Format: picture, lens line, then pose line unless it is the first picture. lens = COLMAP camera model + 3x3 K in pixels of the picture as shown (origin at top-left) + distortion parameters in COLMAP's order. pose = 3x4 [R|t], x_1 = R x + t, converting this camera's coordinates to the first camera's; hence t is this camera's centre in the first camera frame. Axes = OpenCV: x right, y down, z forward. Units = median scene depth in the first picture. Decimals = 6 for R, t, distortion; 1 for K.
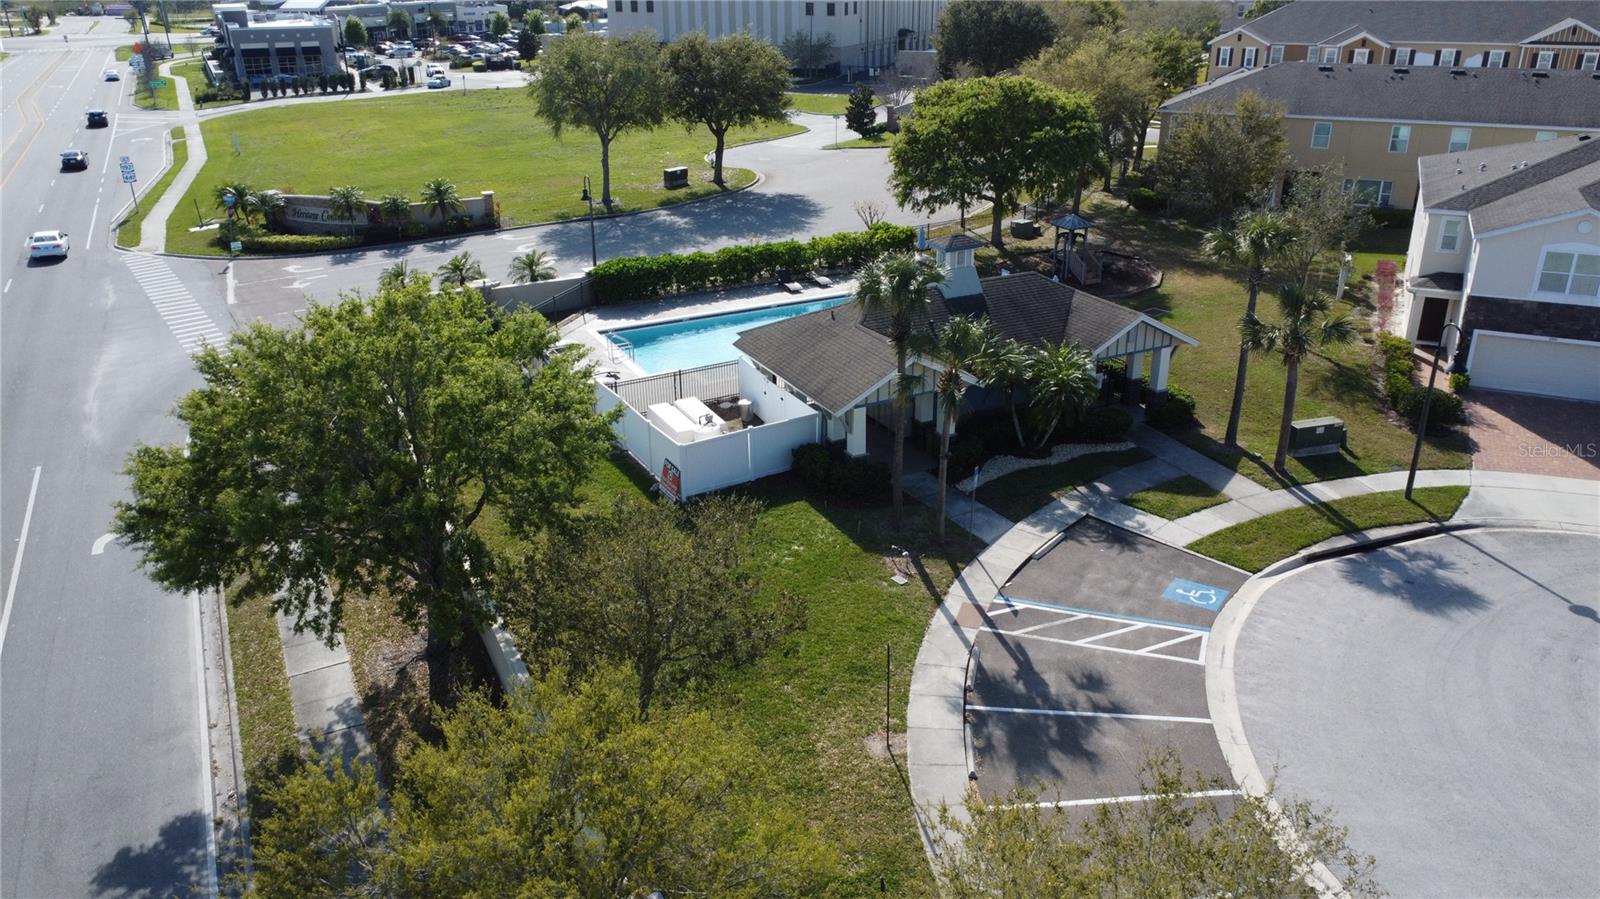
lens RADIAL K [[1137.3, 0, 800.0], [0, 1137.3, 449.5], [0, 0, 1]] dist [0.008327, 0.001833]
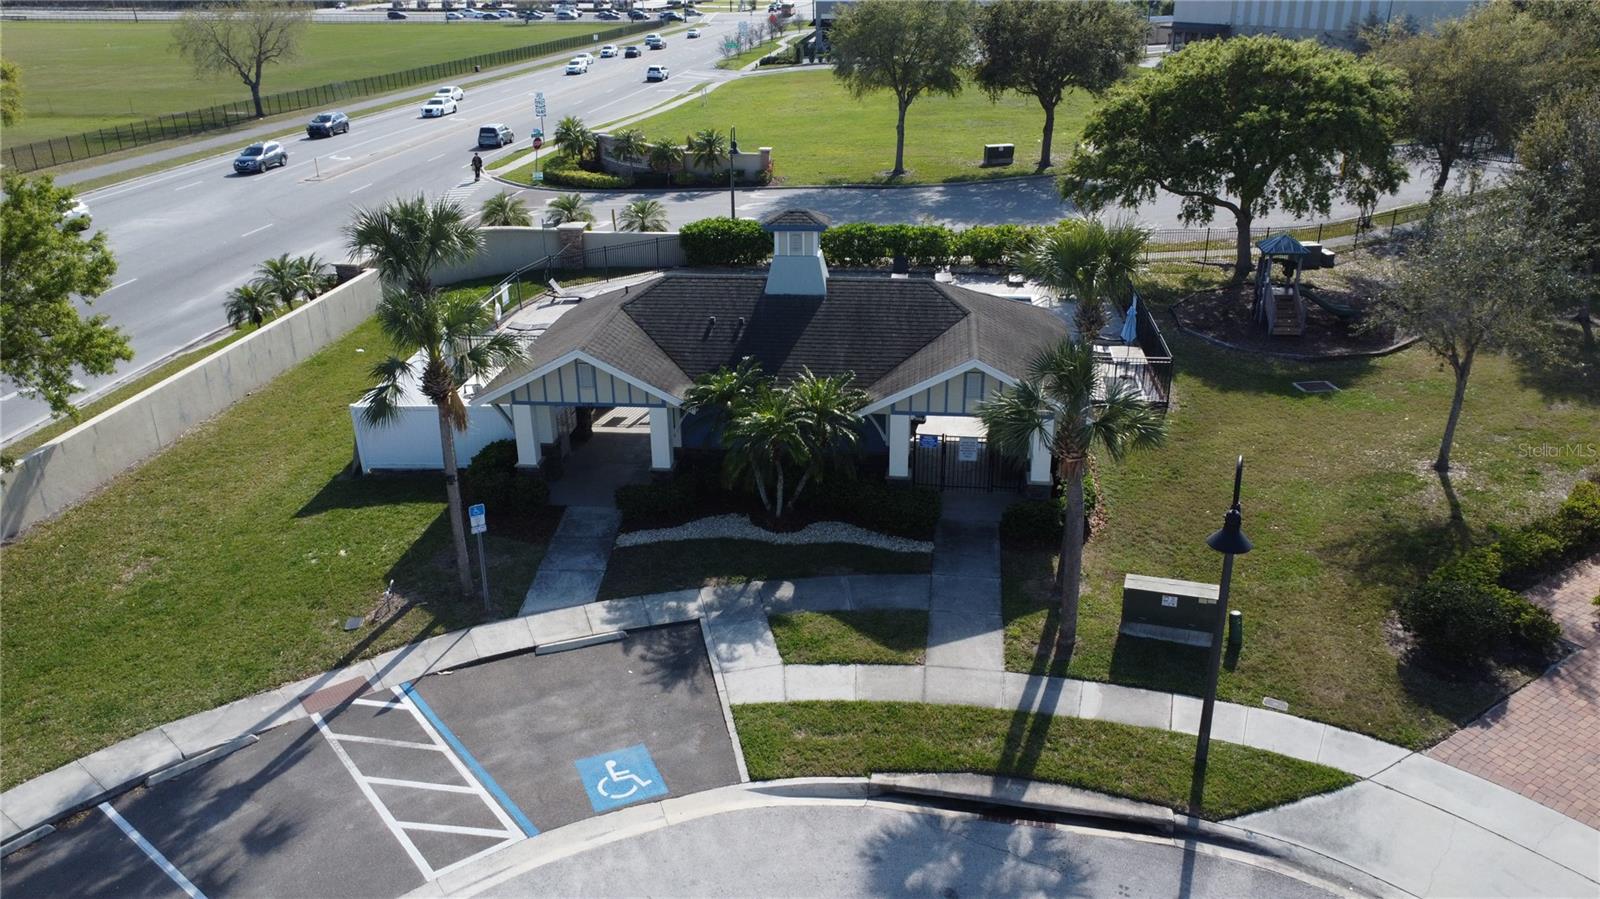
lens RADIAL K [[1137.3, 0, 800.0], [0, 1137.3, 449.5], [0, 0, 1]] dist [0.008327, 0.001833]
pose [[0.848958, 0.213957, -0.483212, 0.626215], [-0.210240, 0.975642, 0.062623, -0.100800], [0.484840, 0.048426, 0.873261, 0.431007]]
